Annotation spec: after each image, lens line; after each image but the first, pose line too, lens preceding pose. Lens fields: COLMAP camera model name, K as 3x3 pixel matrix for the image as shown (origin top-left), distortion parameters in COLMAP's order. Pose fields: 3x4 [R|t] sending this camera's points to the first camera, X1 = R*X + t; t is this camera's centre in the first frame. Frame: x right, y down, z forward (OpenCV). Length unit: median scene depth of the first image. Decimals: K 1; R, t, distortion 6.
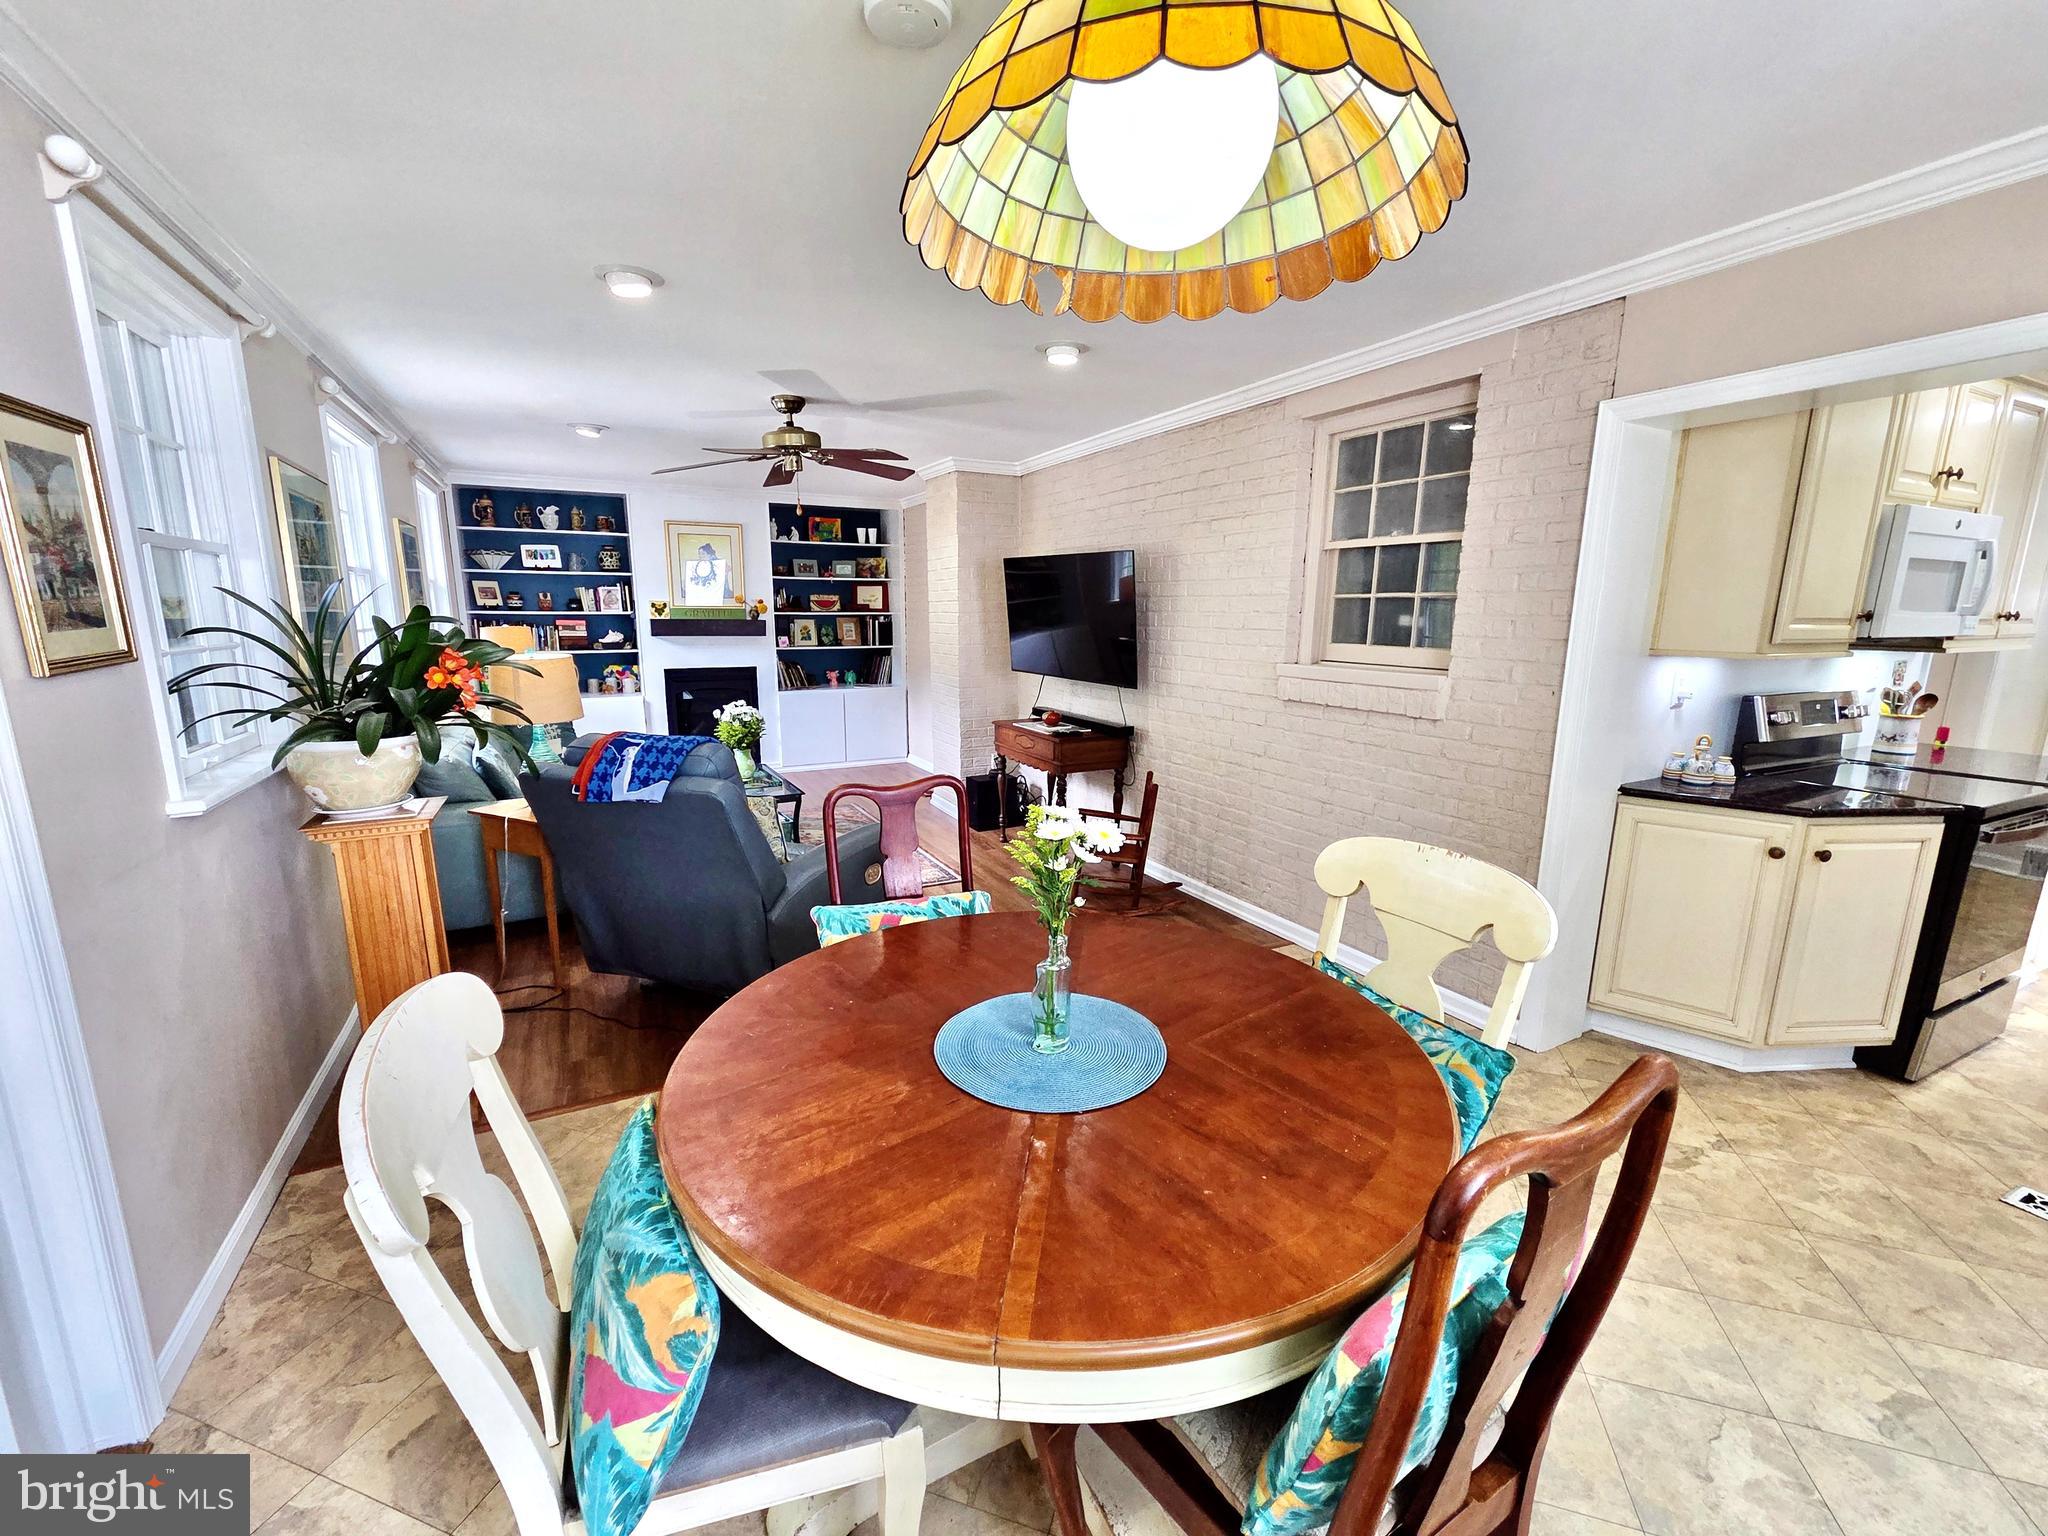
lens RADIAL K [[840.4, 0, 1014.3], [0, 840.4, 773.9], [0, 0, 1]] dist [0.000621, -0.002232]
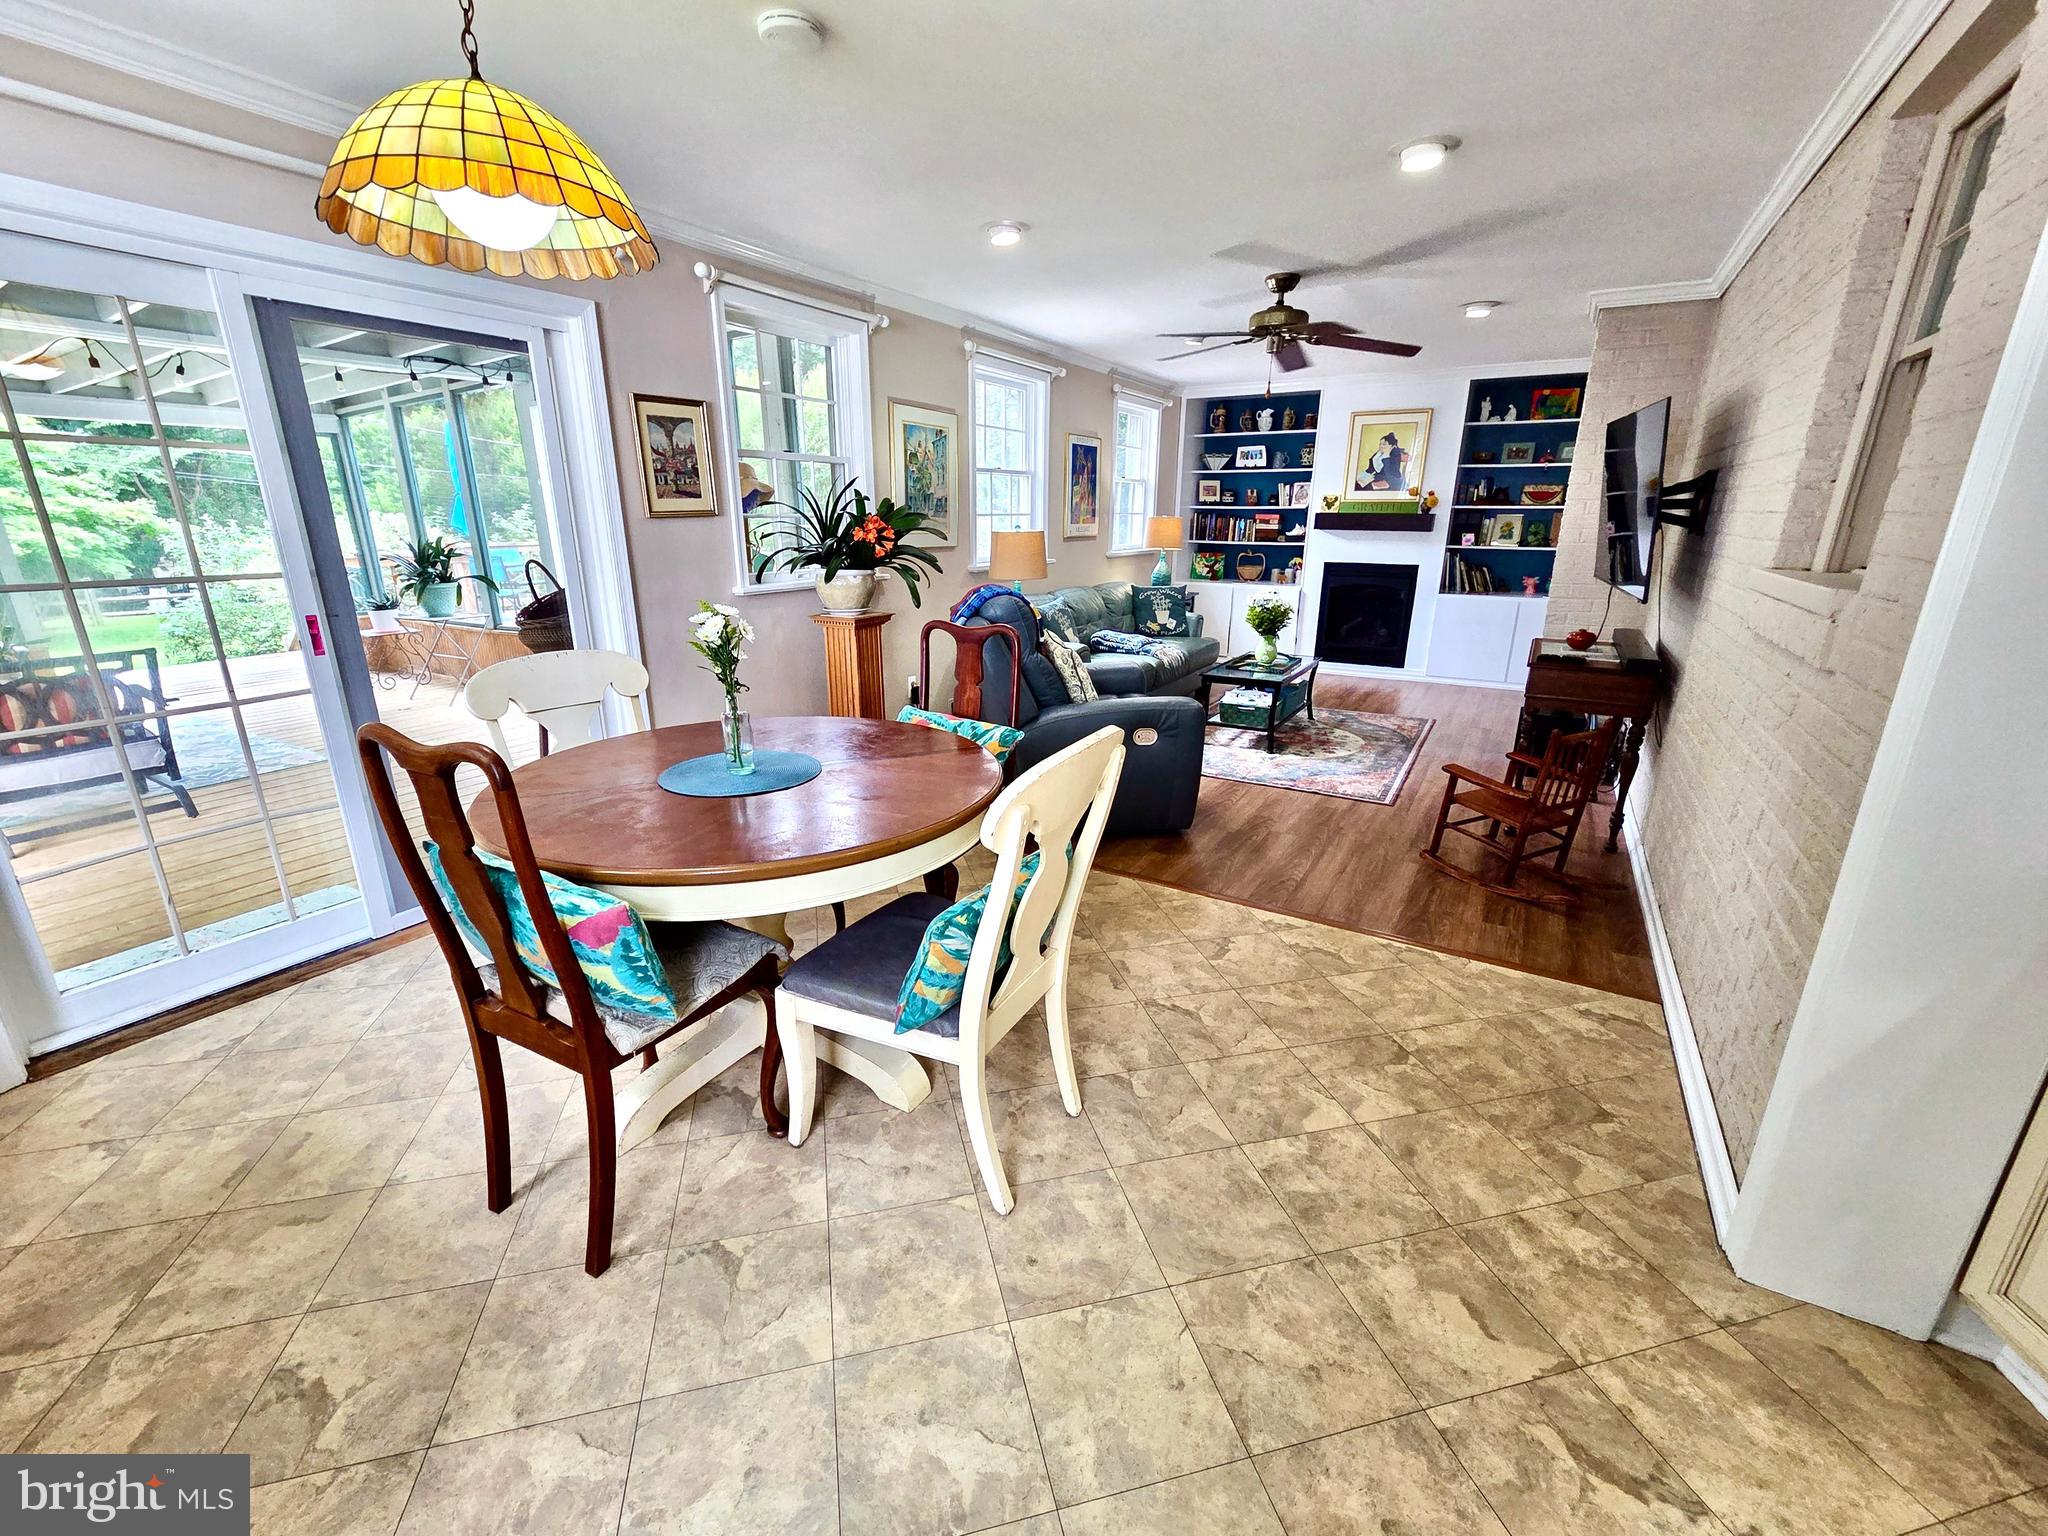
lens RADIAL K [[840.4, 0, 1014.3], [0, 840.4, 773.9], [0, 0, 1]] dist [0.000621, -0.002232]
pose [[0.522378, 0.249942, -0.815261, 0.298295], [-0.163163, 0.967710, 0.192133, -0.008044], [0.836958, 0.032654, 0.546291, 0.116219]]
